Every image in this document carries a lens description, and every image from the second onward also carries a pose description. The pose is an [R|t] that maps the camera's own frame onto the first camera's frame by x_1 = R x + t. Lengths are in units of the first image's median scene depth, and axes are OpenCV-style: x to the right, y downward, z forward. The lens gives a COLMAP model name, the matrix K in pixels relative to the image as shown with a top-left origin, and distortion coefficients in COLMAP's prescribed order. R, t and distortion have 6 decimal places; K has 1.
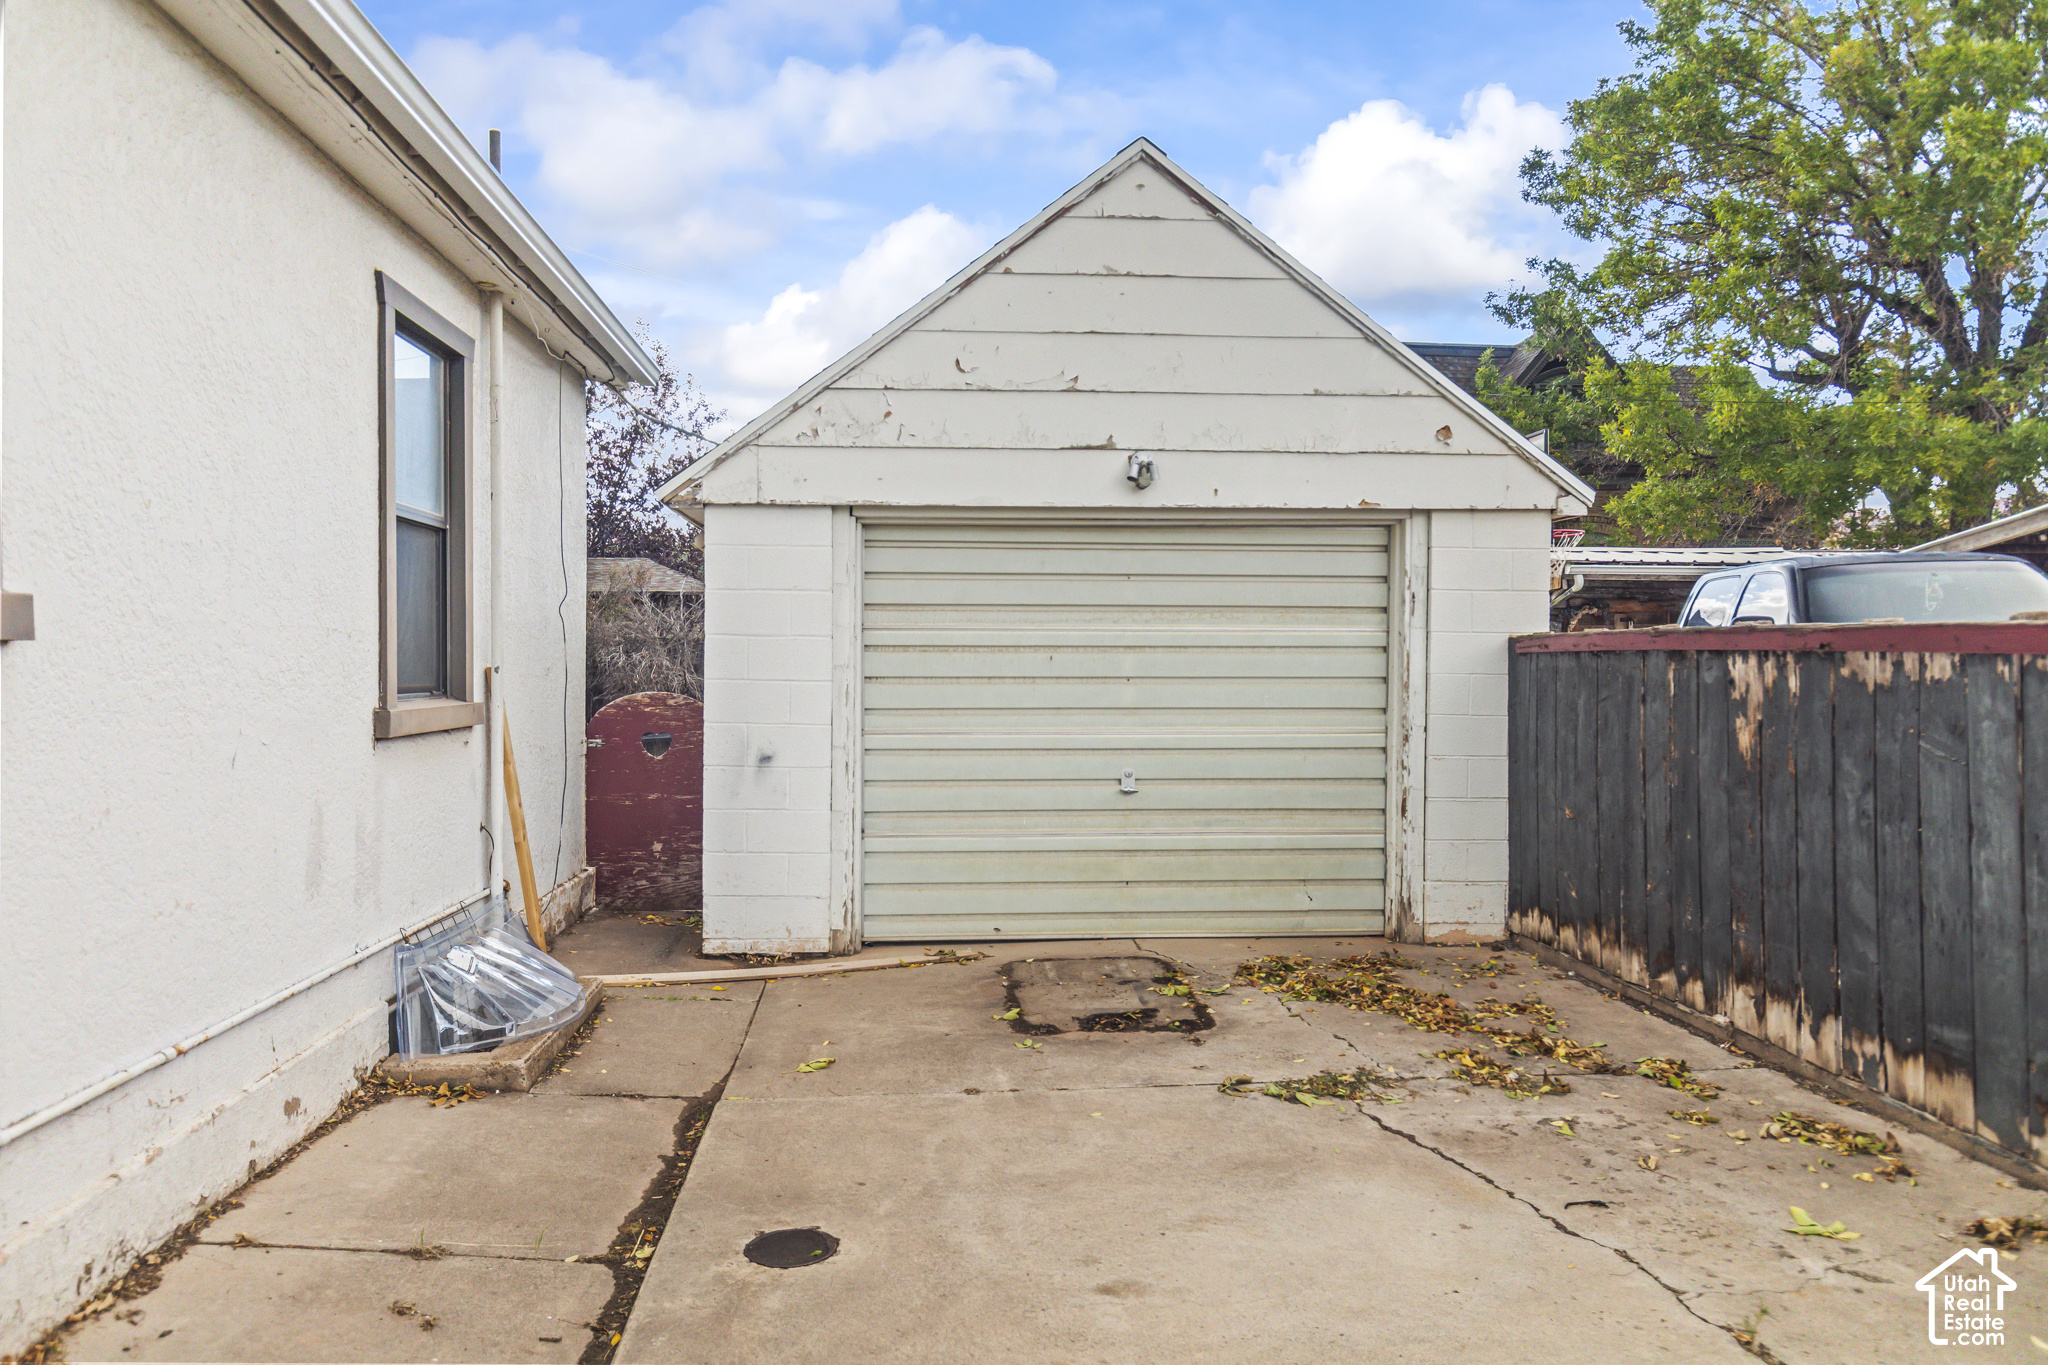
lens RADIAL K [[1445.2, 0, 1023.1], [0, 1445.2, 674.7], [0, 0, 1]] dist [-0.004213, 0.000029]
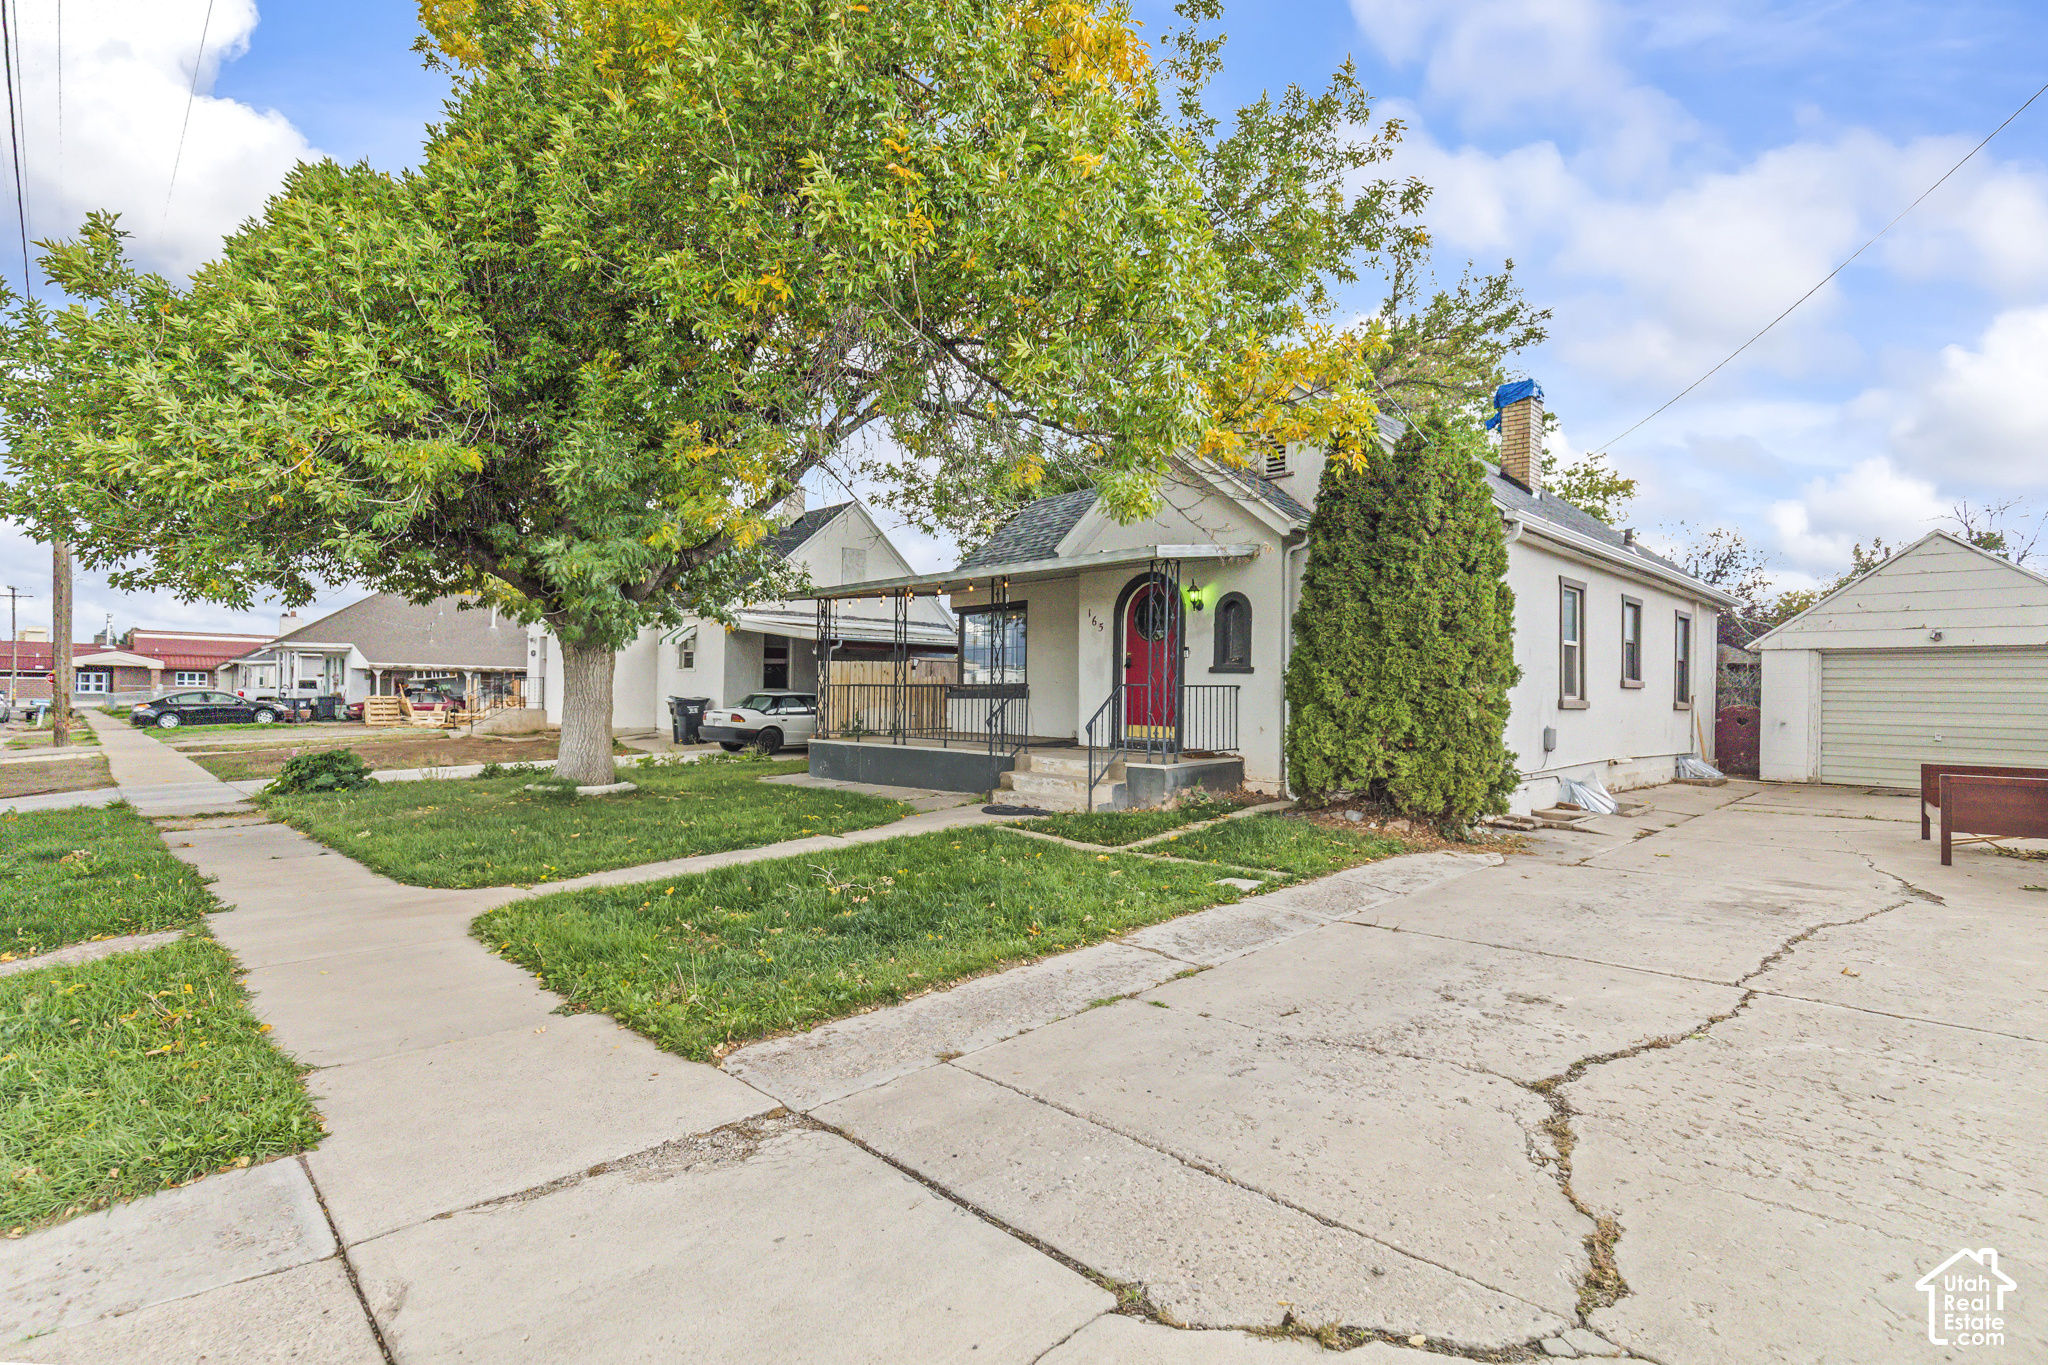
lens RADIAL K [[935.0, 0, 1029.3], [0, 935.0, 691.3], [0, 0, 1]] dist [0.003989, -0.000458]
pose [[0.635966, 0.007700, -0.771679, 0.384351], [-0.022168, 0.999720, -0.008294, 0.038091], [0.771399, 0.022381, 0.635958, -1.720584]]
